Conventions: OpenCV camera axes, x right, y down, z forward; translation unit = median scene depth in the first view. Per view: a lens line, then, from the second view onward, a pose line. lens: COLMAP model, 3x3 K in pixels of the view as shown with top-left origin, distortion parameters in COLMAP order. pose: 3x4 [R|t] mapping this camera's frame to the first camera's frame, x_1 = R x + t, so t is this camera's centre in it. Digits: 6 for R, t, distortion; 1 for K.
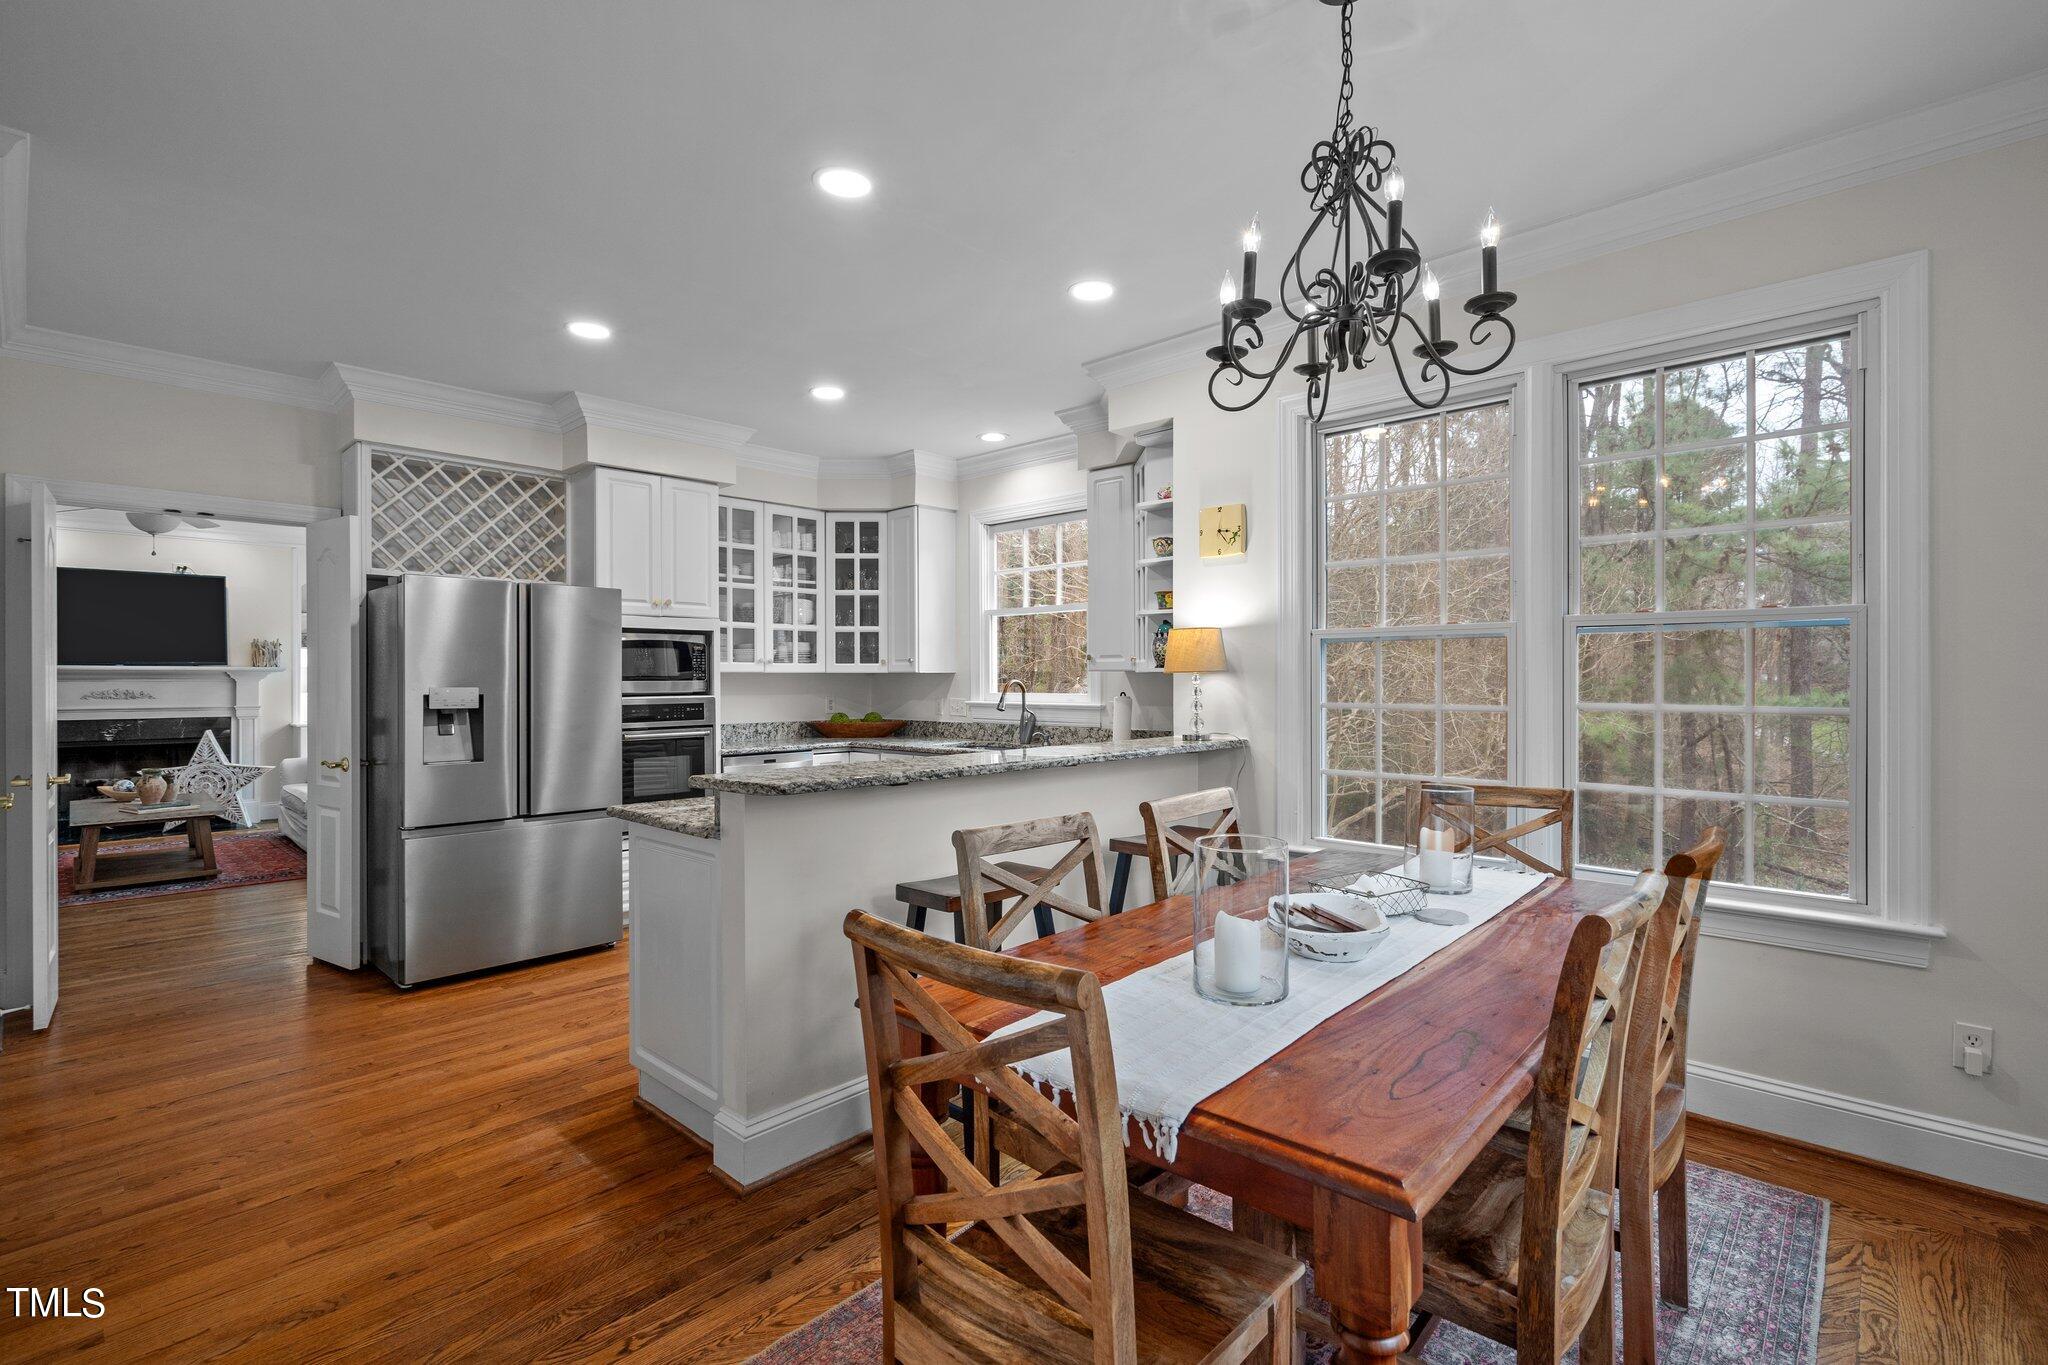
lens RADIAL K [[938.0, 0, 1041.6], [0, 938.0, 677.1], [0, 0, 1]] dist [-0.007184, 0.003473]
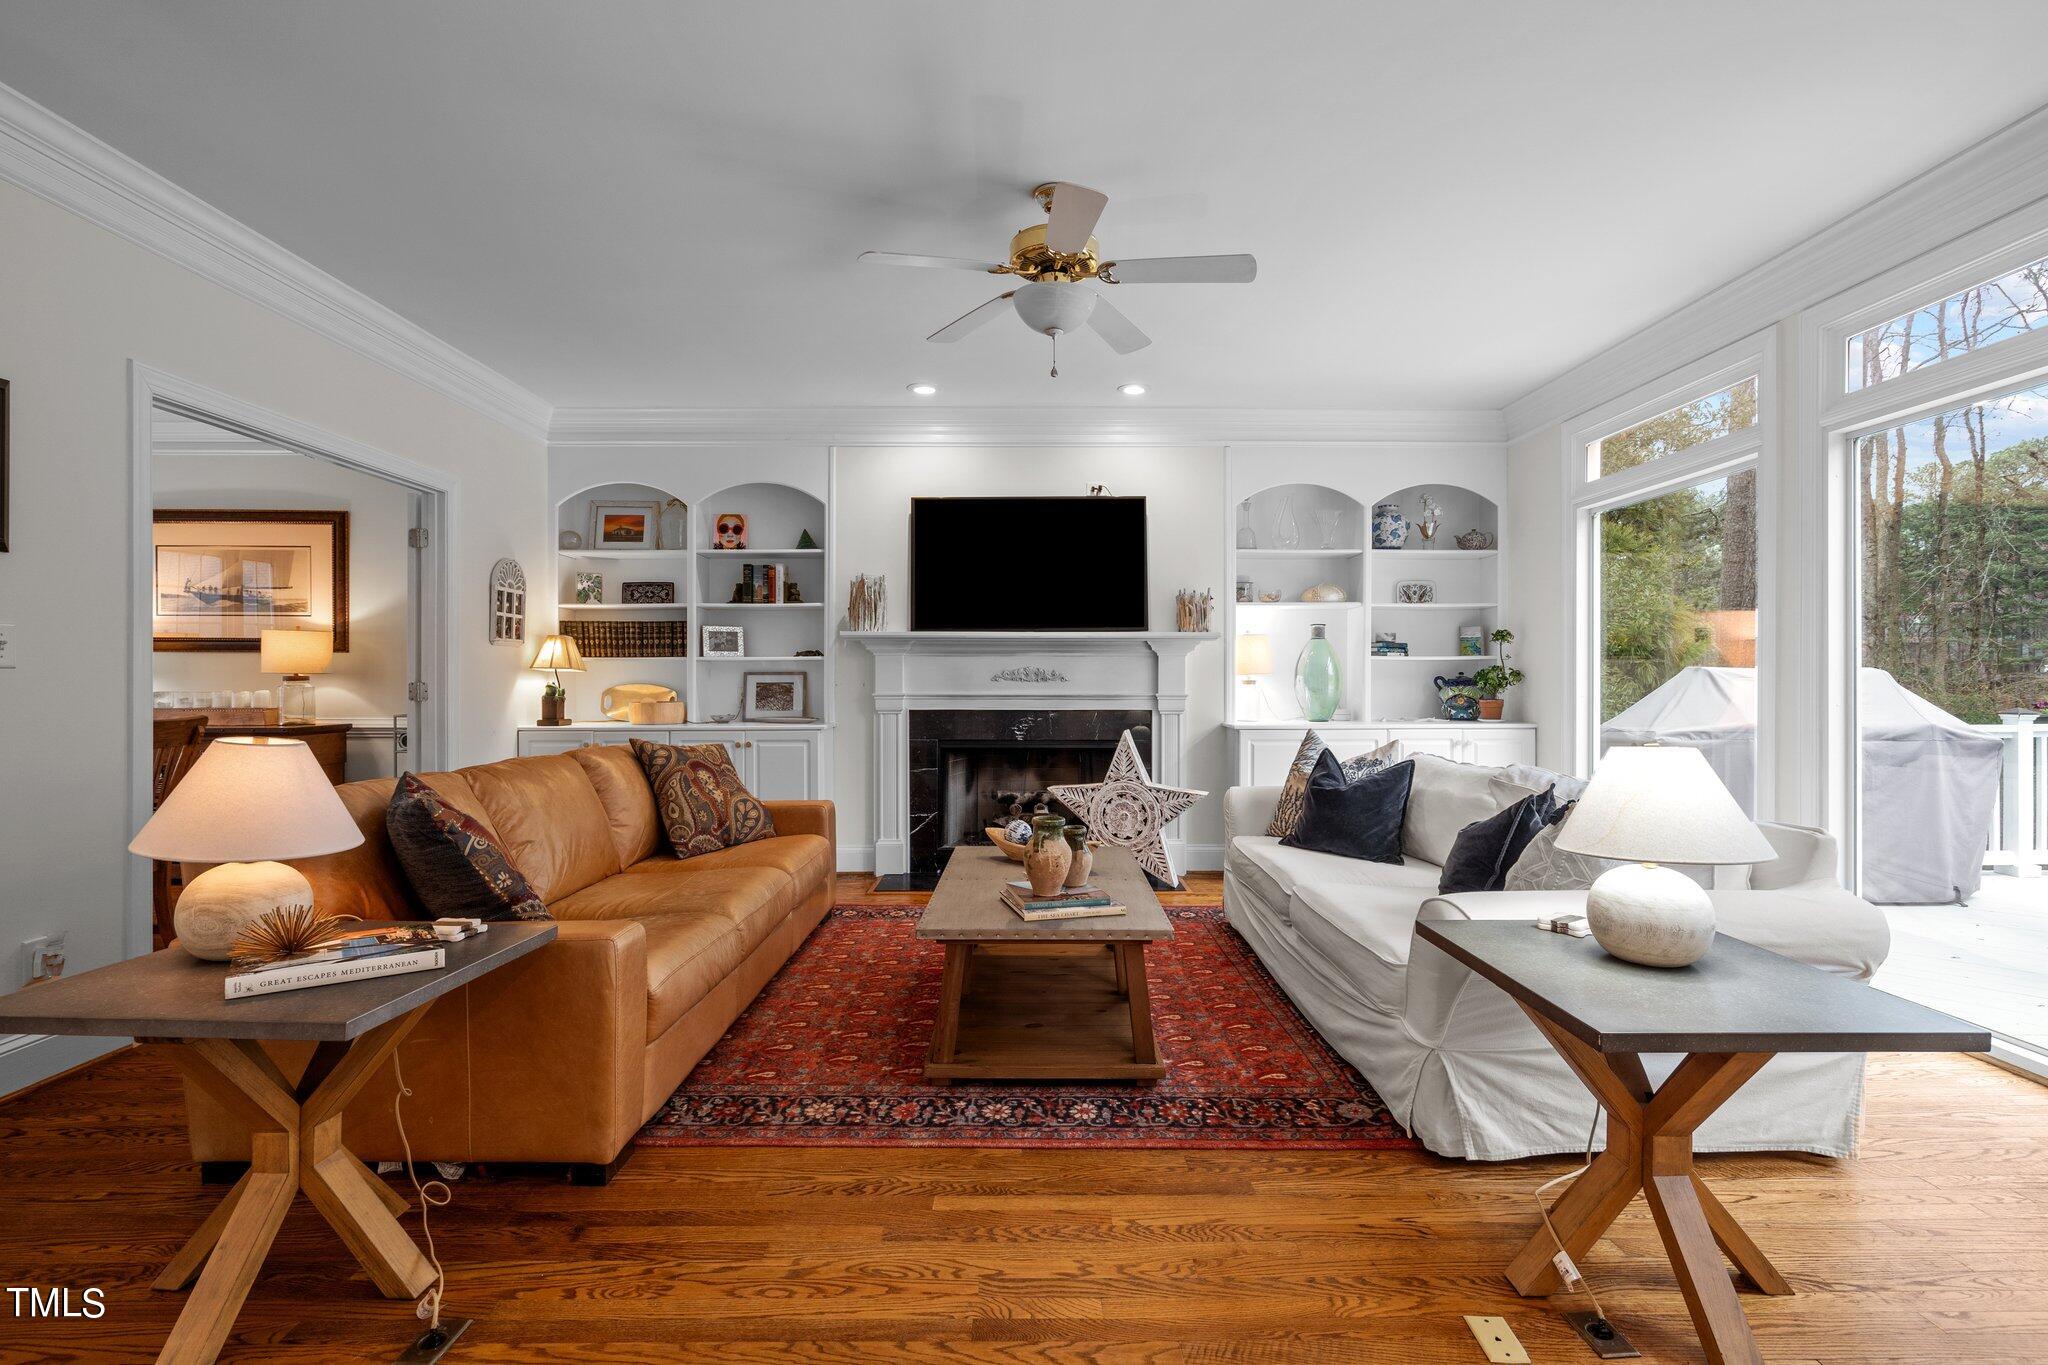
lens RADIAL K [[938.0, 0, 1019.6], [0, 938.0, 684.6], [0, 0, 1]] dist [-0.007184, 0.003473]
pose [[0.676851, 0.006397, -0.736093, -0.452157], [0.001745, 0.999945, 0.010295, 0.017858], [0.736118, -0.008253, 0.676803, 0.493507]]
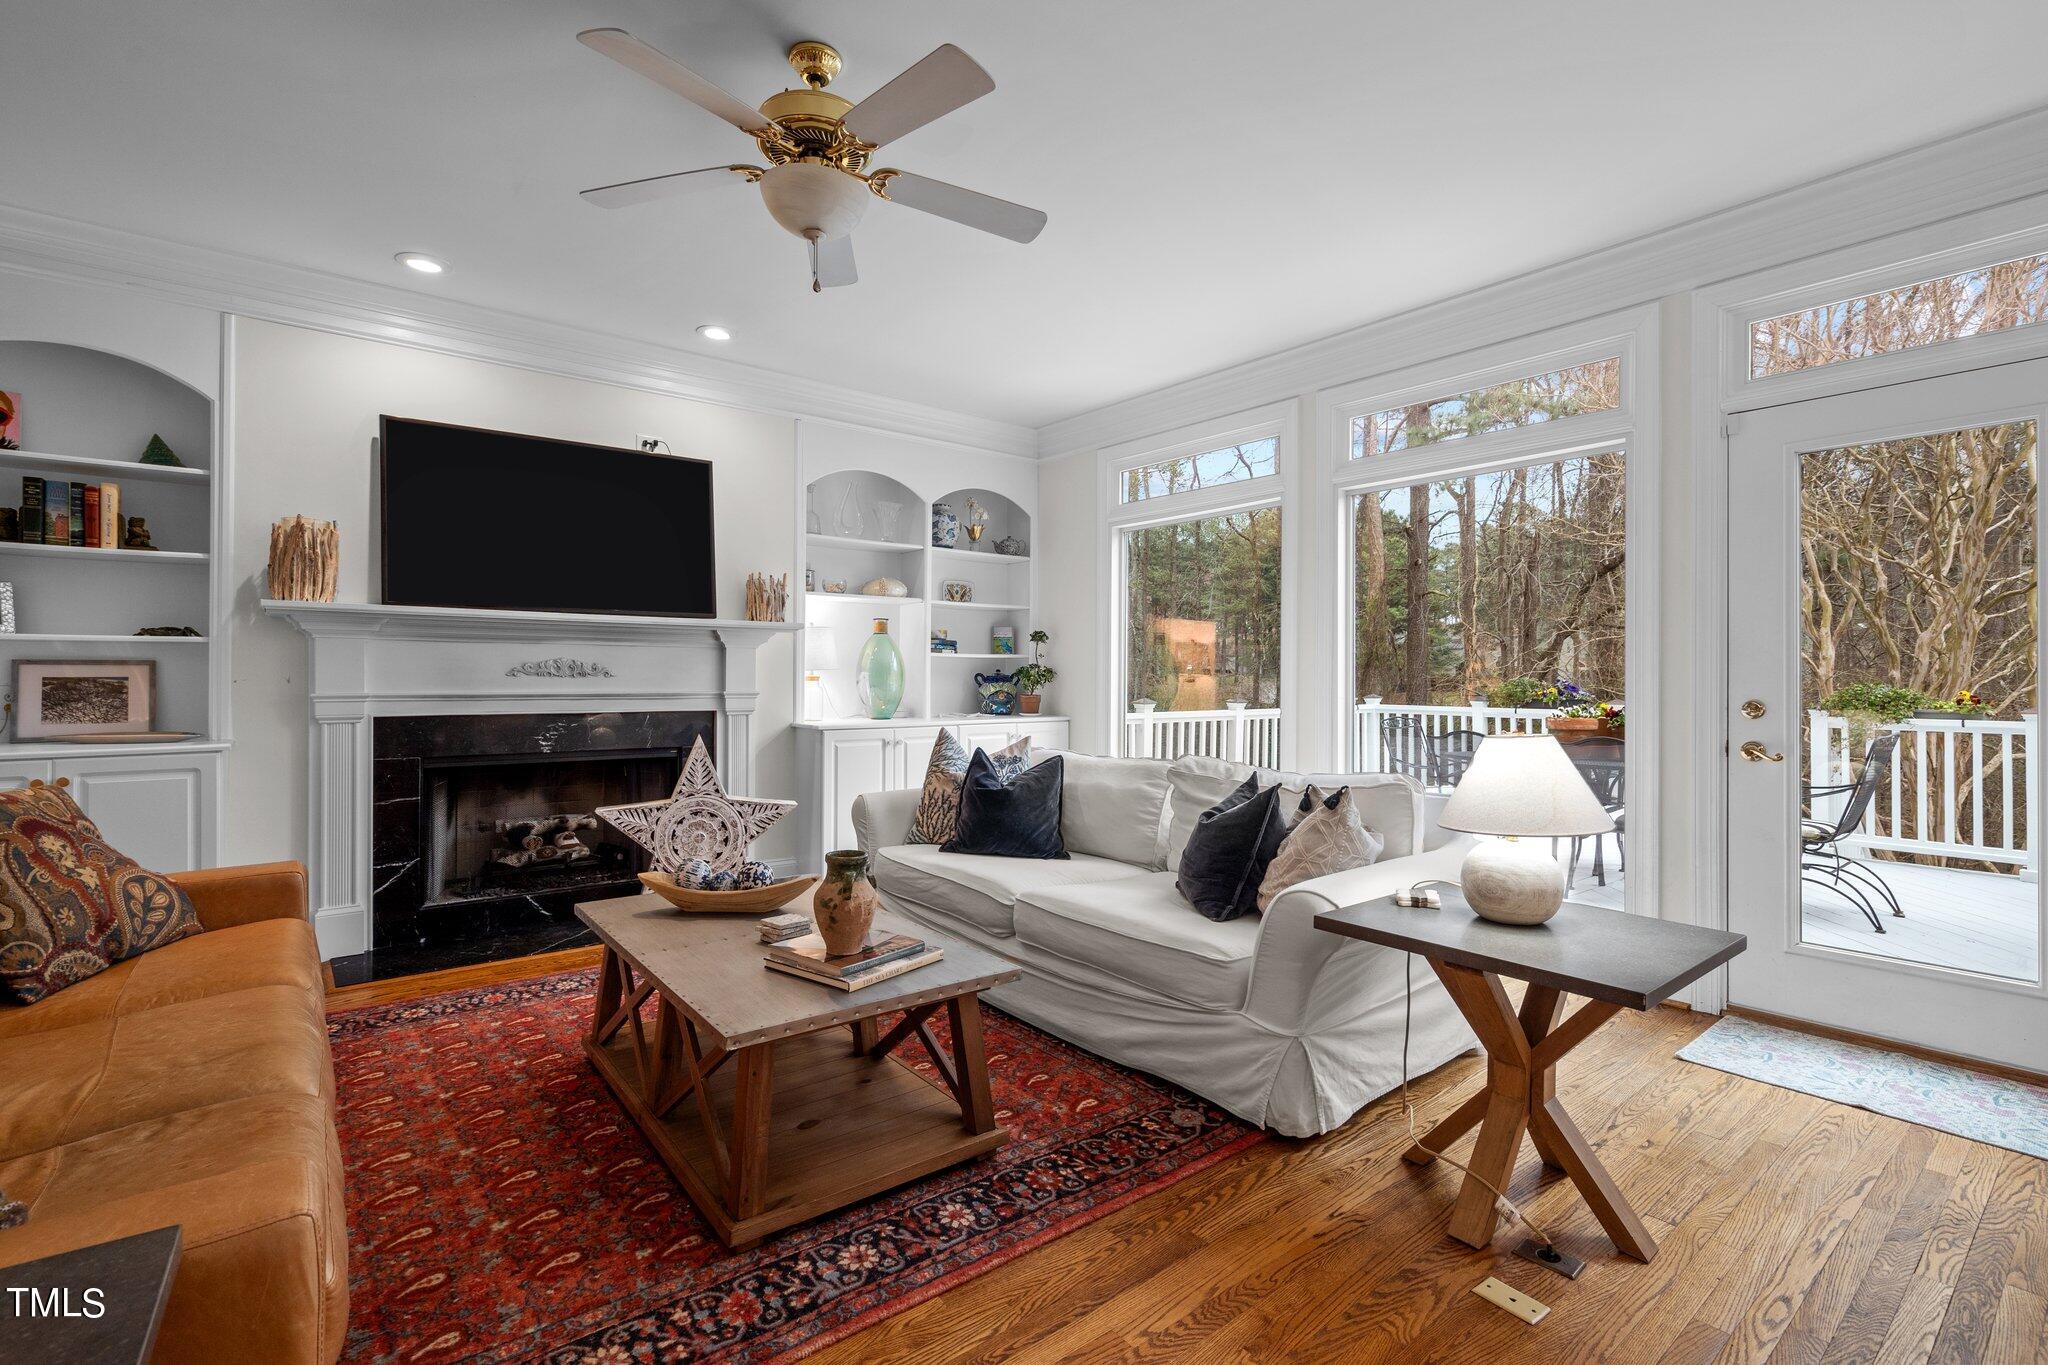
lens RADIAL K [[938.0, 0, 1028.4], [0, 938.0, 679.1], [0, 0, 1]] dist [-0.007184, 0.003473]
pose [[0.988310, 0.007827, -0.152256, -0.603550], [-0.006672, 0.999945, 0.008101, 0.017824], [0.152311, -0.006990, 0.988308, 0.477044]]
